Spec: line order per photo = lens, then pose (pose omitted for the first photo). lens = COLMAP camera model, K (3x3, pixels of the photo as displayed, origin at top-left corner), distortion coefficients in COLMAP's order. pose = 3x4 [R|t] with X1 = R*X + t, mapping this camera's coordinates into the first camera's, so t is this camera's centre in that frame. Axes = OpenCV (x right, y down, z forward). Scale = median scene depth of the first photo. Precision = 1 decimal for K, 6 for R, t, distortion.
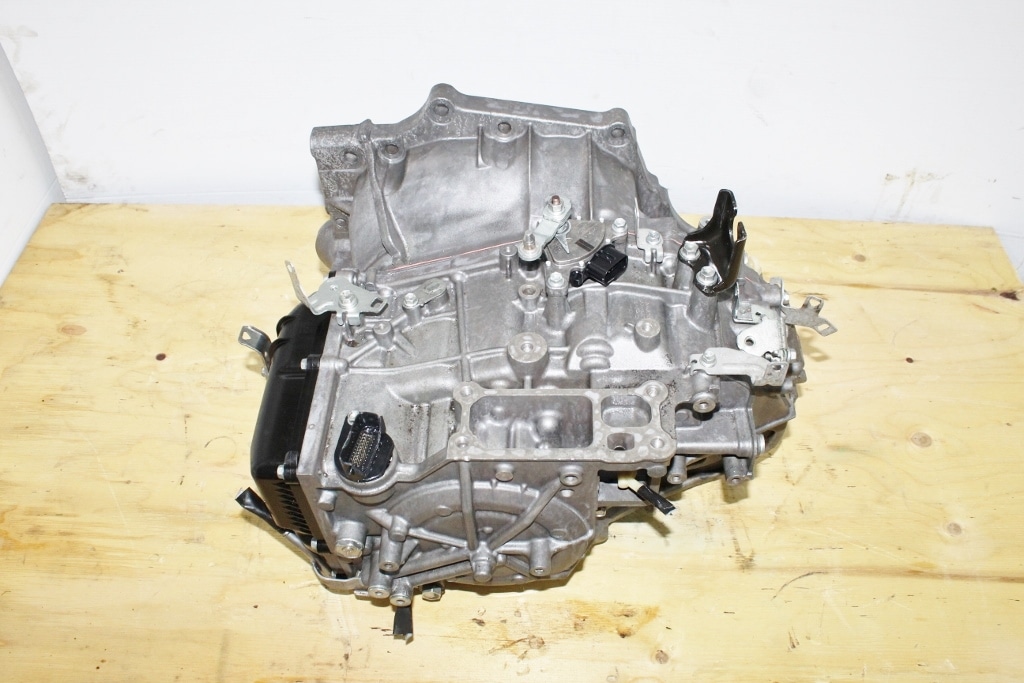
lens RADIAL K [[884.1, 0, 517.8], [0, 884.1, 343.9], [0, 0, 1]] dist [-0.141780, 0.122125]
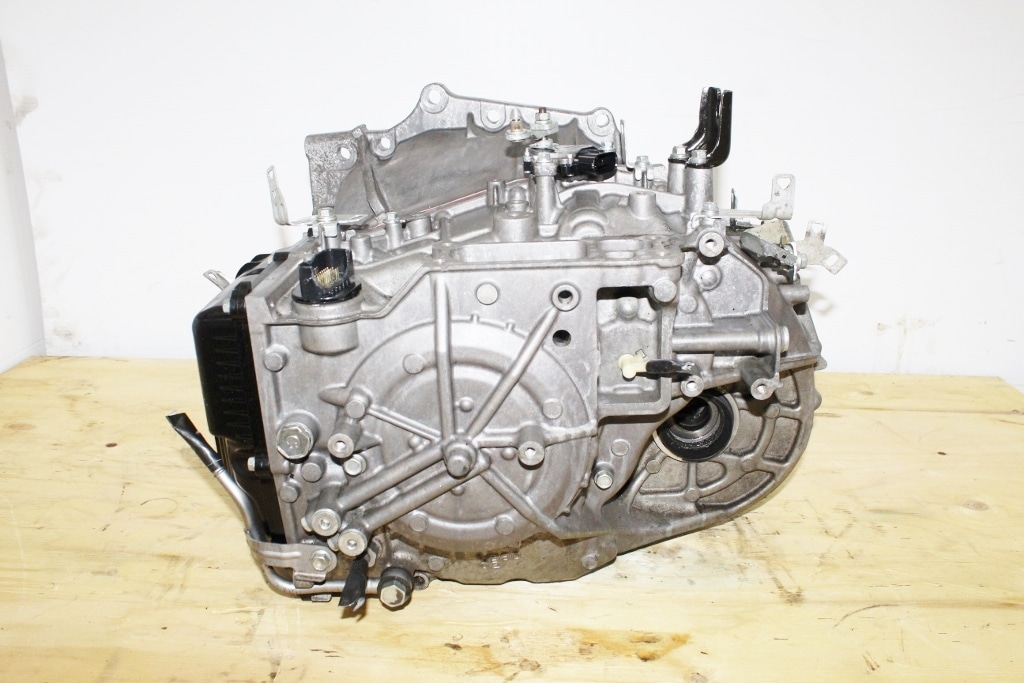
lens RADIAL K [[884.1, 0, 514.9], [0, 884.1, 343.8], [0, 0, 1]] dist [-0.141780, 0.122125]
pose [[0.999992, -0.000946, 0.003914, 0.005801], [0.002775, 0.866226, -0.499644, 0.449907], [-0.002918, 0.499651, 0.866222, 0.204270]]
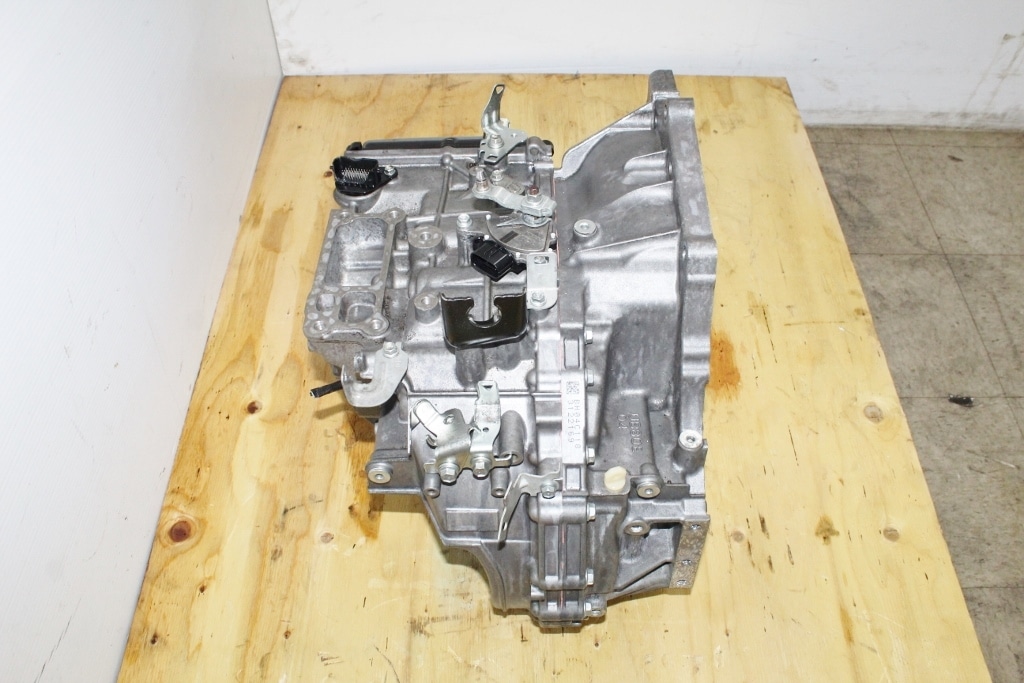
lens RADIAL K [[884.1, 0, 514.9], [0, 884.1, 344.2], [0, 0, 1]] dist [-0.141780, 0.122125]
pose [[0.018956, 0.763465, -0.645572, 0.654356], [-0.740317, 0.444692, 0.504163, -0.454678], [0.671991, 0.468371, 0.573635, 0.380841]]
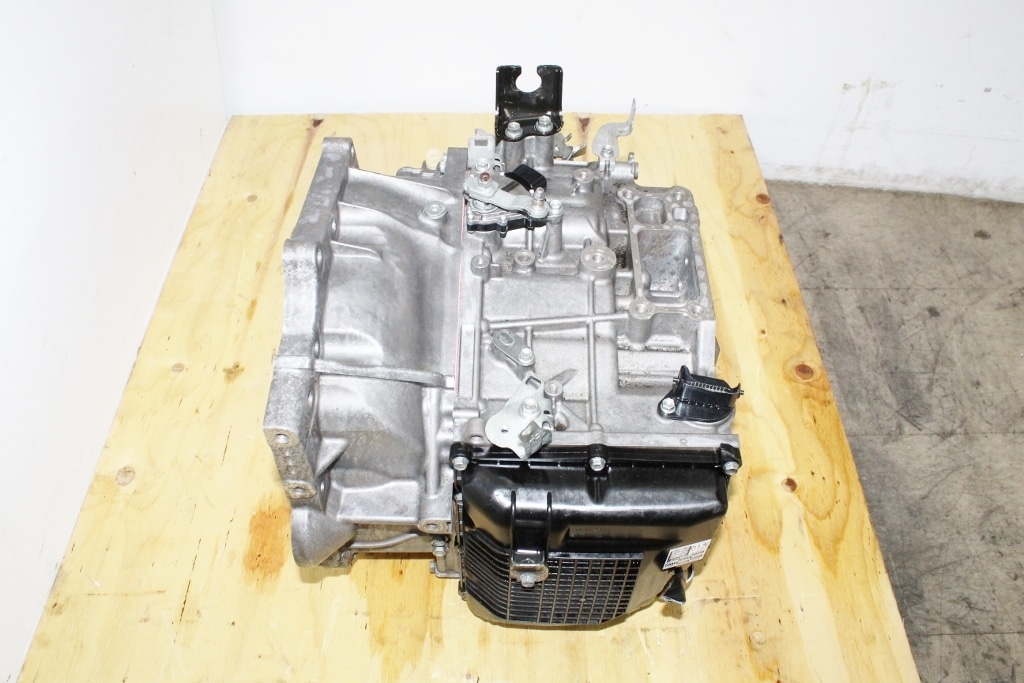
lens RADIAL K [[884.1, 0, 521.2], [0, 884.1, 343.2], [0, 0, 1]] dist [-0.141780, 0.122125]
pose [[-0.024395, -0.750653, 0.660246, -0.602173], [0.738440, 0.431660, 0.518050, -0.449336], [-0.673877, 0.500190, 0.543782, 0.406410]]
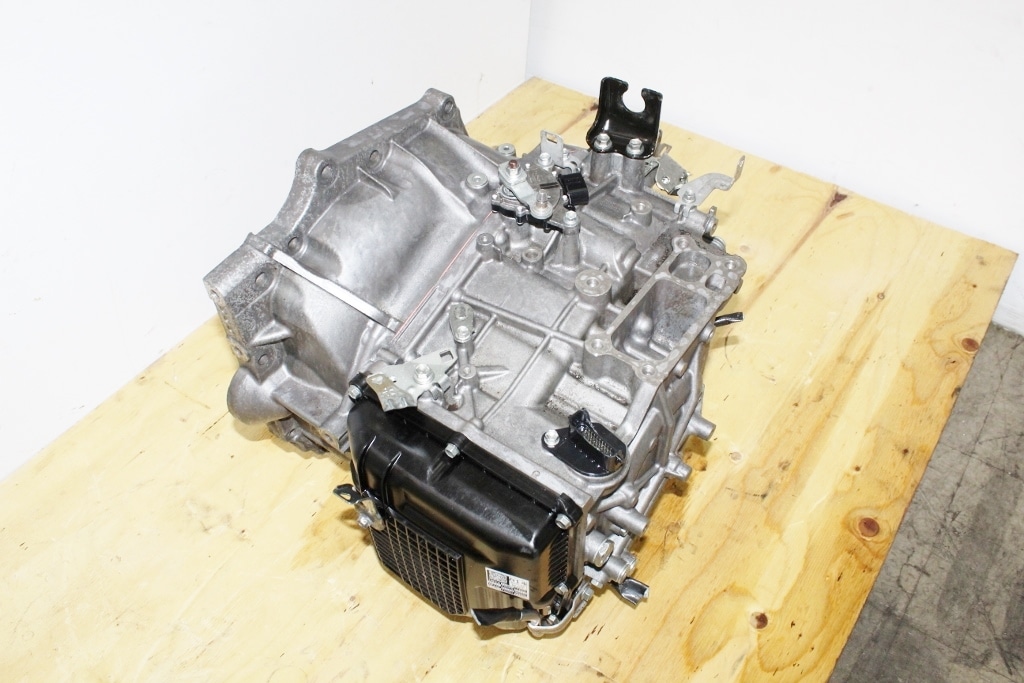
lens RADIAL K [[884.1, 0, 517.6], [0, 884.1, 345.6], [0, 0, 1]] dist [-0.141780, 0.122125]
pose [[0.562238, -0.618291, 0.549186, -0.520439], [0.628489, 0.751085, 0.202170, -0.163767], [-0.537485, 0.231489, 0.810877, 0.154248]]
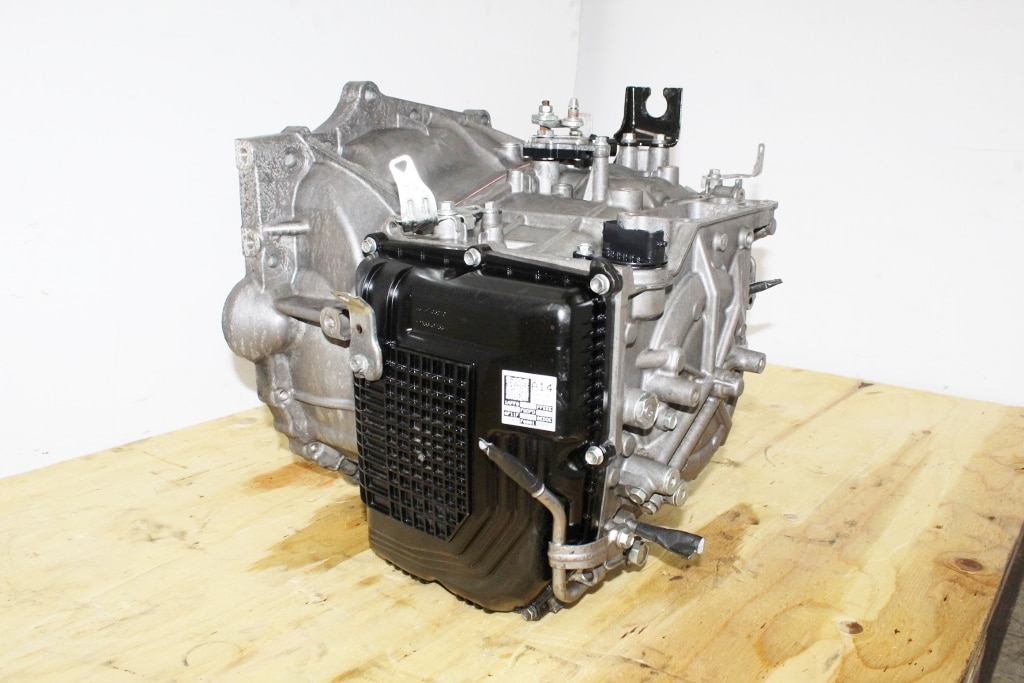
lens RADIAL K [[884.1, 0, 517.2], [0, 884.1, 341.2], [0, 0, 1]] dist [-0.141780, 0.122125]
pose [[0.587139, -0.191790, 0.786437, -0.713383], [0.595042, 0.760927, -0.258678, 0.260661], [-0.548810, 0.619843, 0.560894, 0.457626]]
